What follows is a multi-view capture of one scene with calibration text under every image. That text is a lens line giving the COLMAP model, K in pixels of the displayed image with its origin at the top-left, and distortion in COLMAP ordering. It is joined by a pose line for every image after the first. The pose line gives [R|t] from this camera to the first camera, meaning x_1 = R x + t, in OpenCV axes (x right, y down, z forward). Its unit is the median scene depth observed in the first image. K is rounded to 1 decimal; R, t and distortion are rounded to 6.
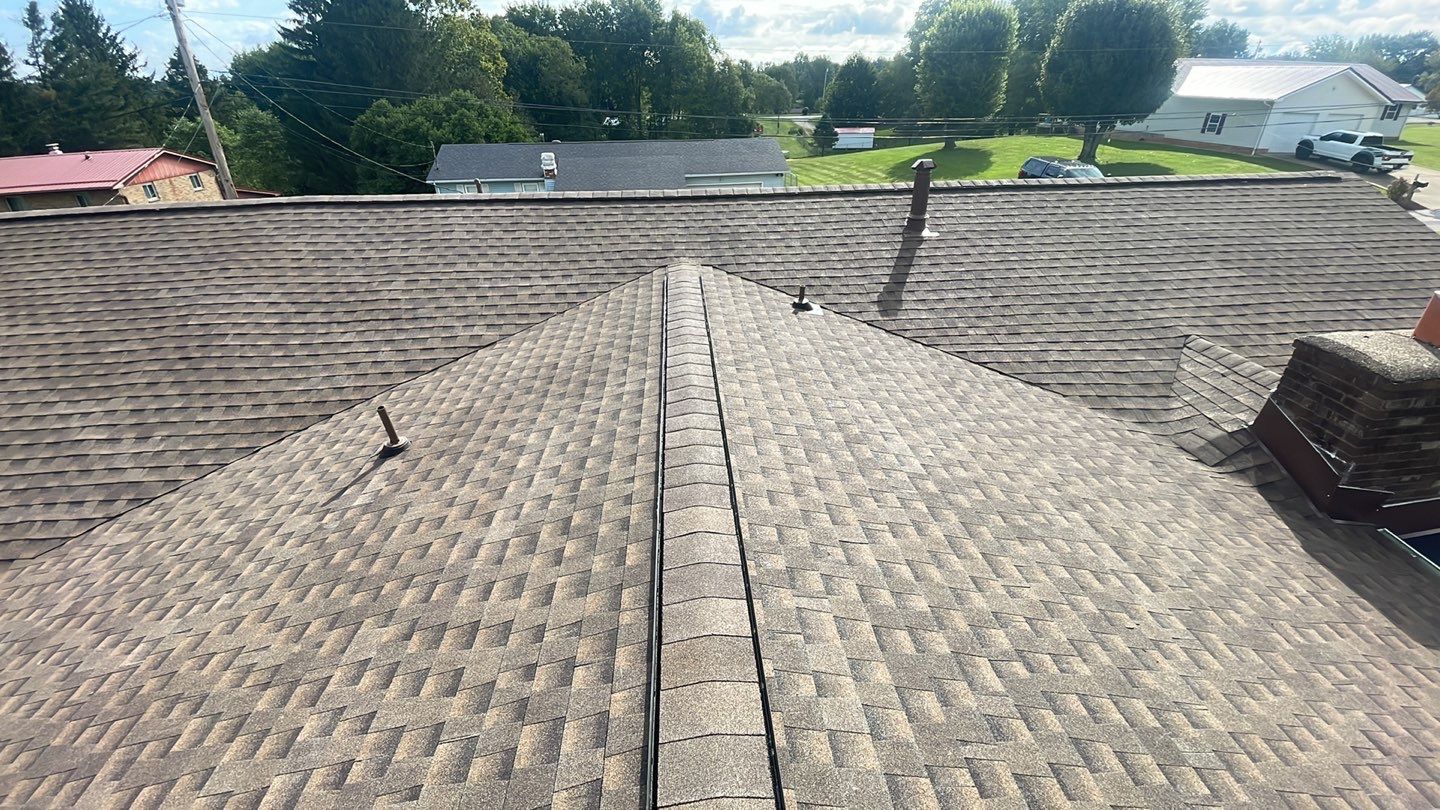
lens RADIAL K [[569.9, 0, 723.0], [0, 569.9, 402.6], [0, 0, 1]] dist [0.027295, -0.022863]
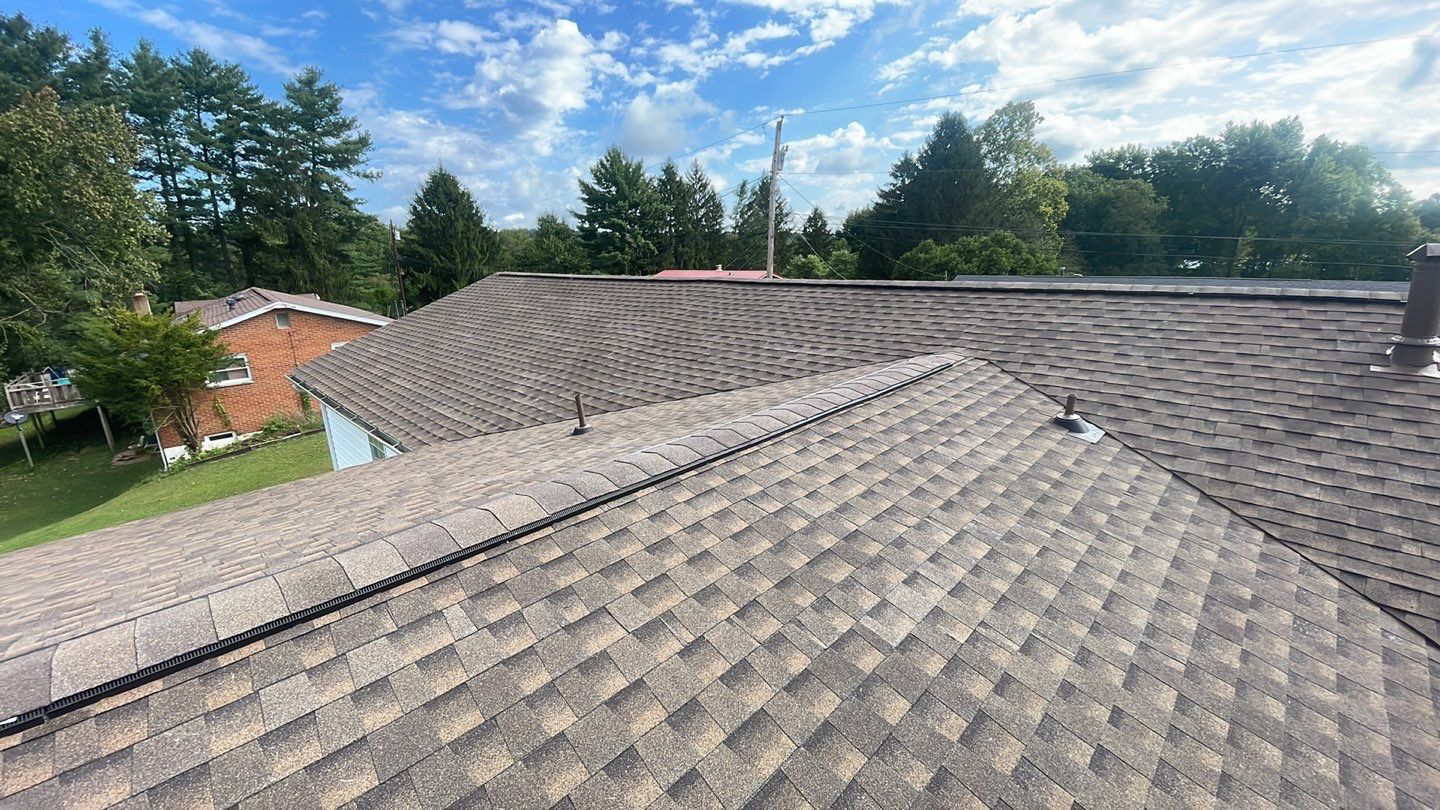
lens RADIAL K [[568.2, 0, 720.0], [0, 568.2, 405.0], [0, 0, 1]] dist [0.032863, -0.025539]
pose [[0.648855, 0.196081, -0.735214, 0.411385], [-0.348344, 0.935576, -0.057911, -0.006767], [0.676493, 0.293683, 0.675357, 0.270919]]
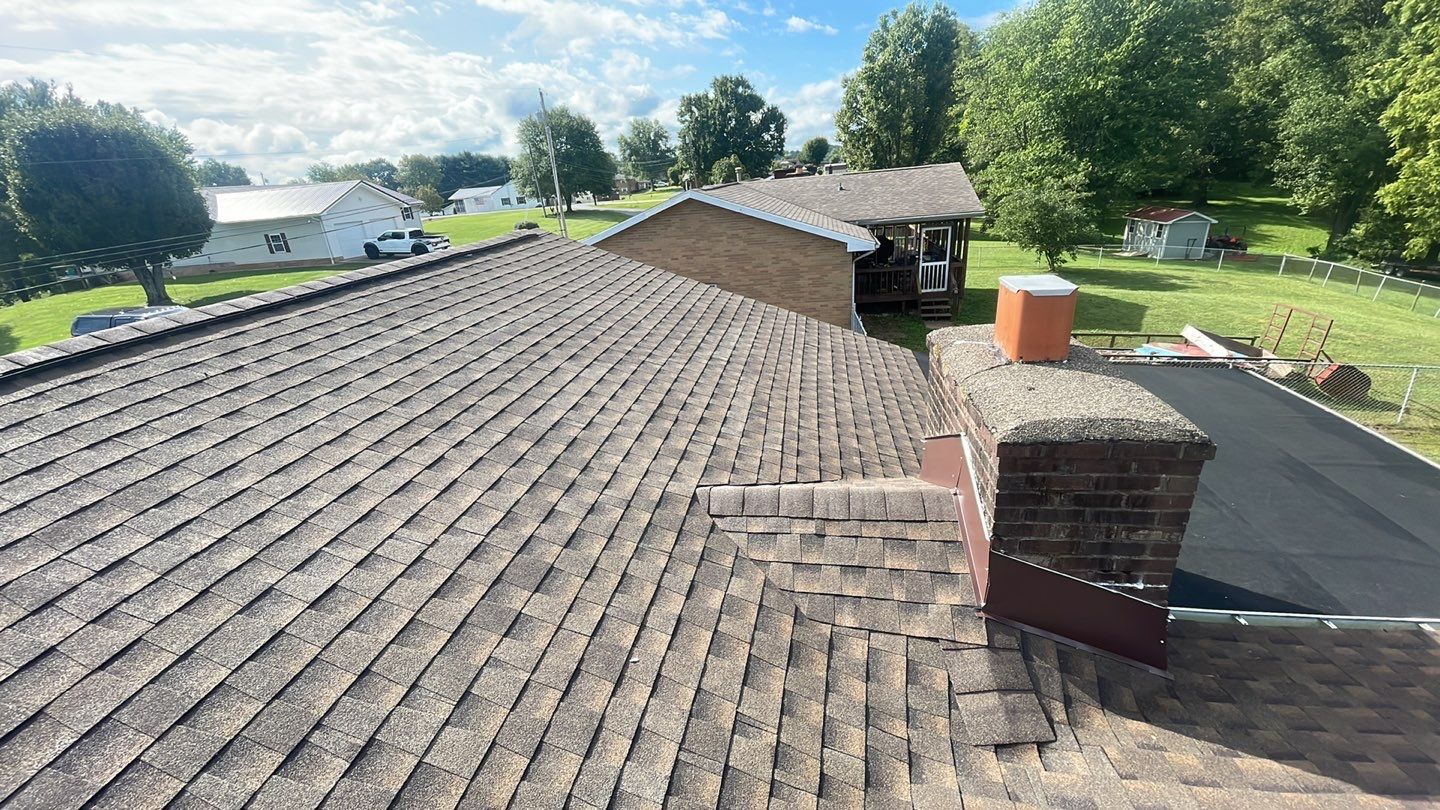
lens RADIAL K [[571.7, 0, 724.0], [0, 571.7, 397.7], [0, 0, 1]] dist [0.000569, -0.012157]
pose [[0.237163, -0.360234, 0.902211, 0.413778], [0.534052, 0.824131, 0.188673, -0.300697], [-0.811506, 0.437081, 0.387837, 0.804970]]
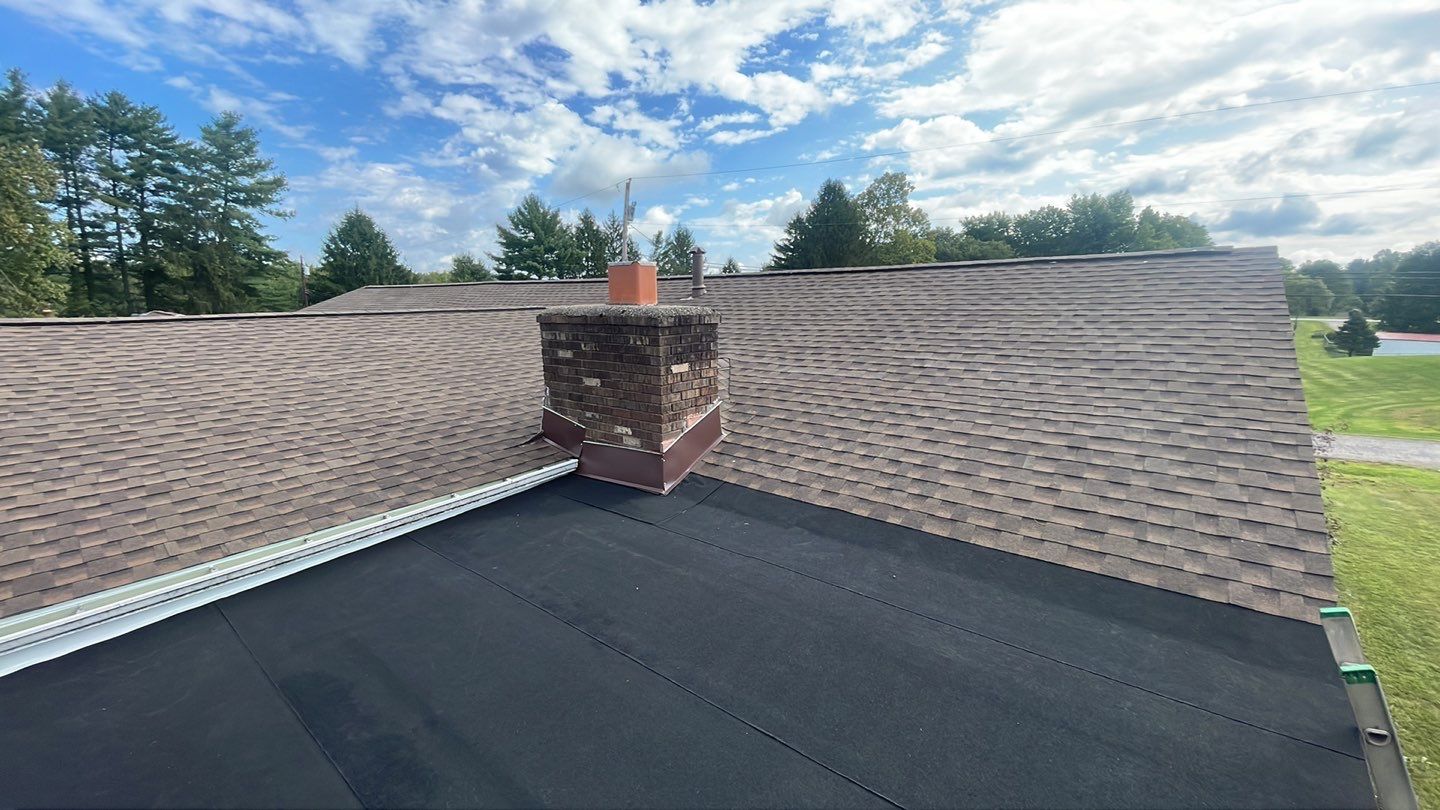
lens RADIAL K [[574.7, 0, 719.2], [0, 574.7, 403.8], [0, 0, 1]] dist [0.028441, -0.023096]
pose [[0.721744, 0.133208, -0.679221, 1.718422], [-0.334625, 0.926160, -0.173937, 0.178401], [0.605897, 0.352822, 0.713025, 0.241974]]
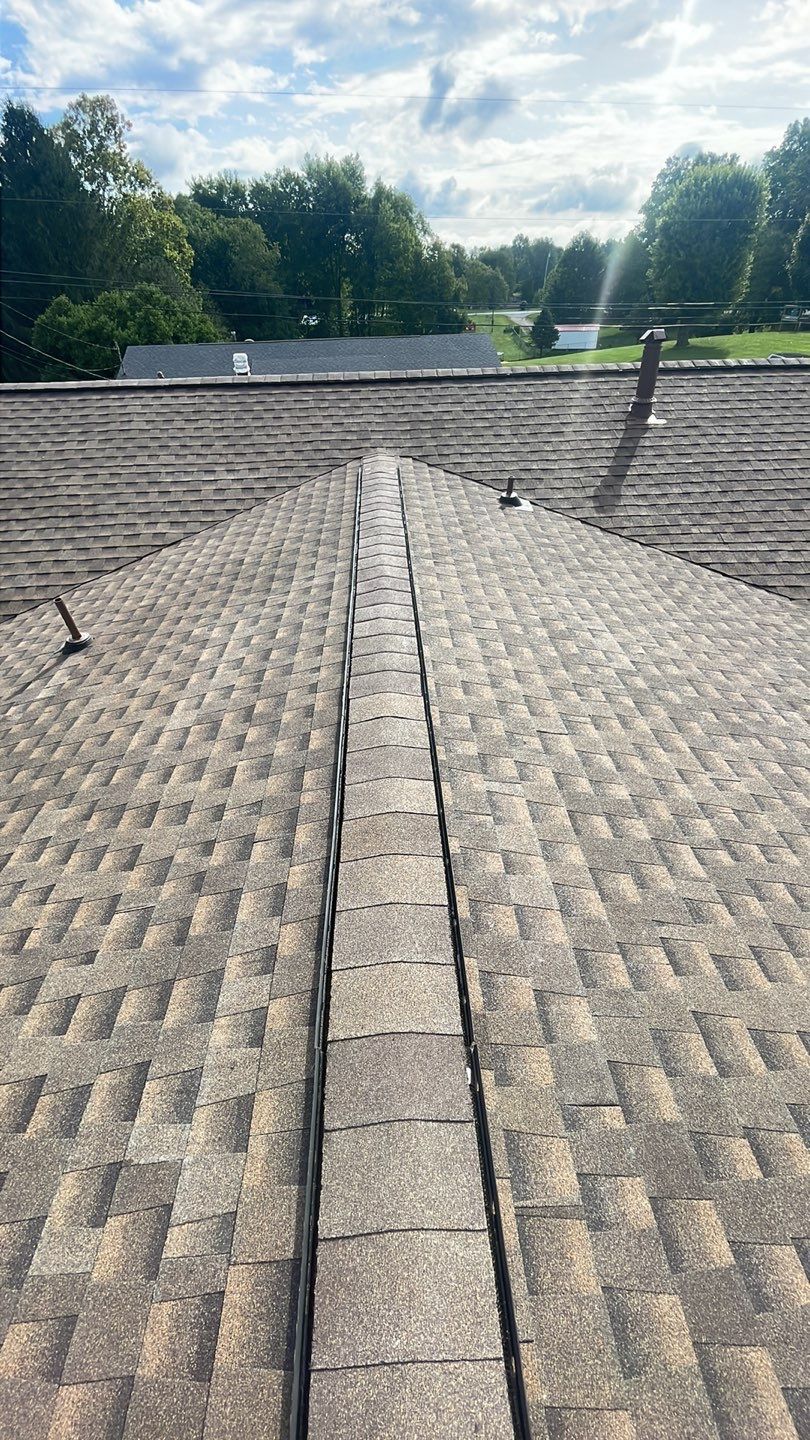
lens RADIAL K [[569.9, 0, 409.2], [0, 569.9, 721.0], [0, 0, 1]] dist [0.027295, -0.022863]
pose [[0.999434, 0.010325, -0.032024, 0.012222], [-0.005345, 0.988388, 0.151858, 0.044550], [0.033220, -0.151600, 0.987883, 0.037828]]
